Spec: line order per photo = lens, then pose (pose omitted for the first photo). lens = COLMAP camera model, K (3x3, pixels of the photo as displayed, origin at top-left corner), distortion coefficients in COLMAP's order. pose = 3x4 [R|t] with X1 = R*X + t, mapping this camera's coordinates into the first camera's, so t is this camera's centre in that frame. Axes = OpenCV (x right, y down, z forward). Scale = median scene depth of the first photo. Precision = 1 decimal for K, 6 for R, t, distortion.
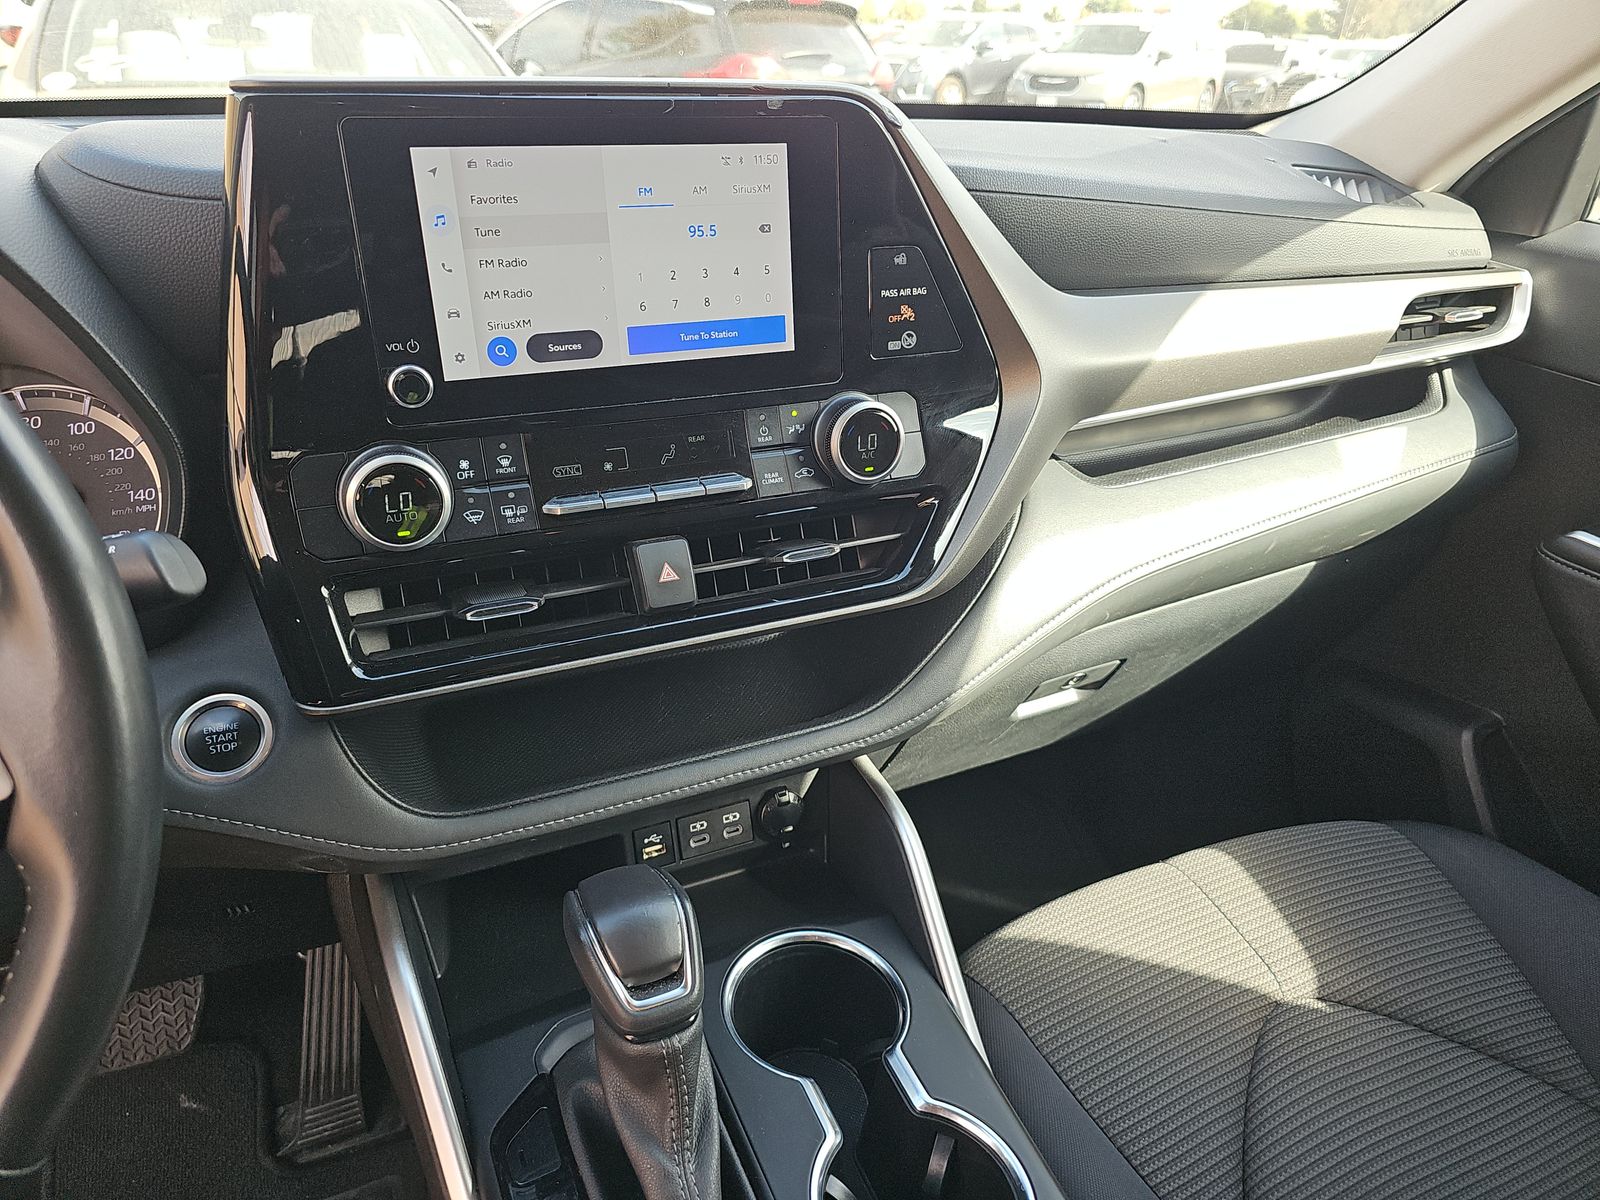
lens RADIAL K [[1063.4, 0, 800.3], [0, 1063.4, 584.0], [0, 0, 1]] dist [0.017773, -0.011712]
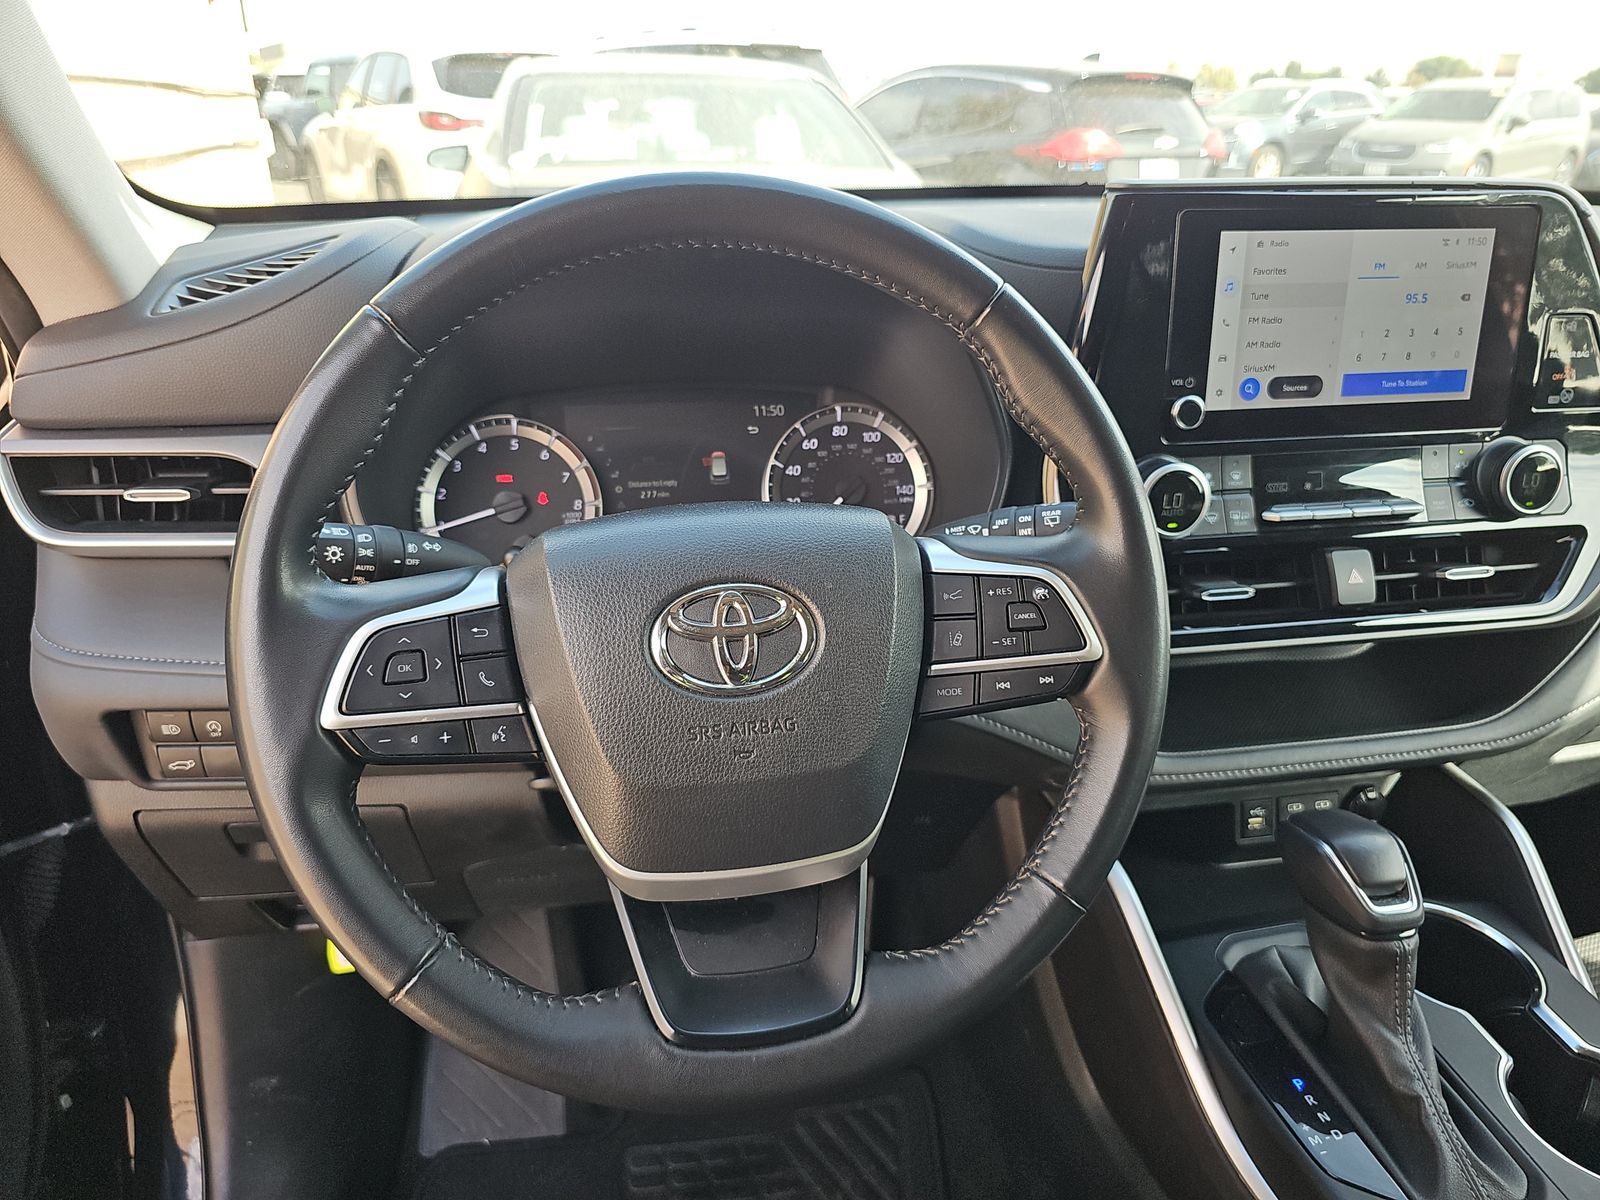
lens RADIAL K [[1063.4, 0, 825.1], [0, 1063.4, 599.1], [0, 0, 1]] dist [0.017773, -0.011712]
pose [[0.971144, 0.082988, -0.223591, -0.419621], [-0.093060, 0.995050, -0.034874, 0.108808], [0.219590, 0.054675, 0.974059, -0.297788]]
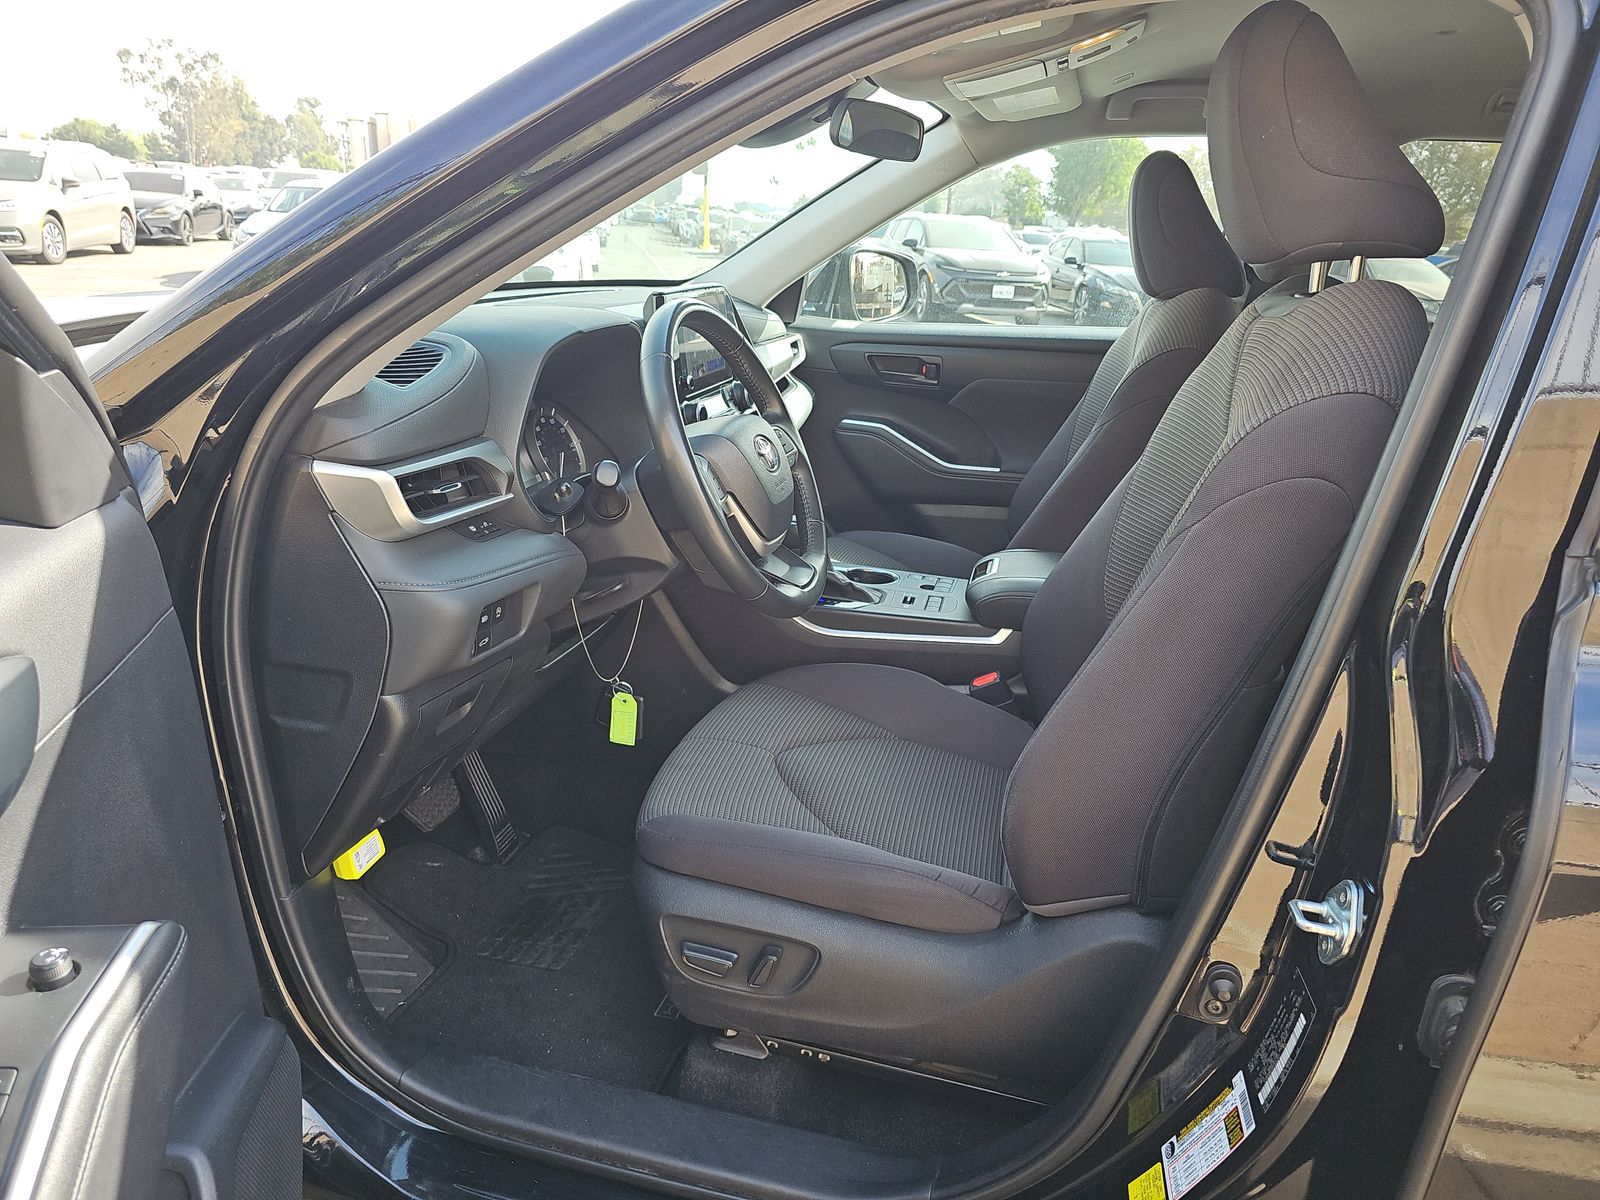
lens RADIAL K [[1063.4, 0, 803.3], [0, 1063.4, 606.4], [0, 0, 1]] dist [0.017773, -0.011712]
pose [[0.619177, -0.258387, 0.741523, -2.390537], [0.318411, 0.945810, 0.063696, 0.322663], [-0.717798, 0.196670, 0.667897, -1.132538]]
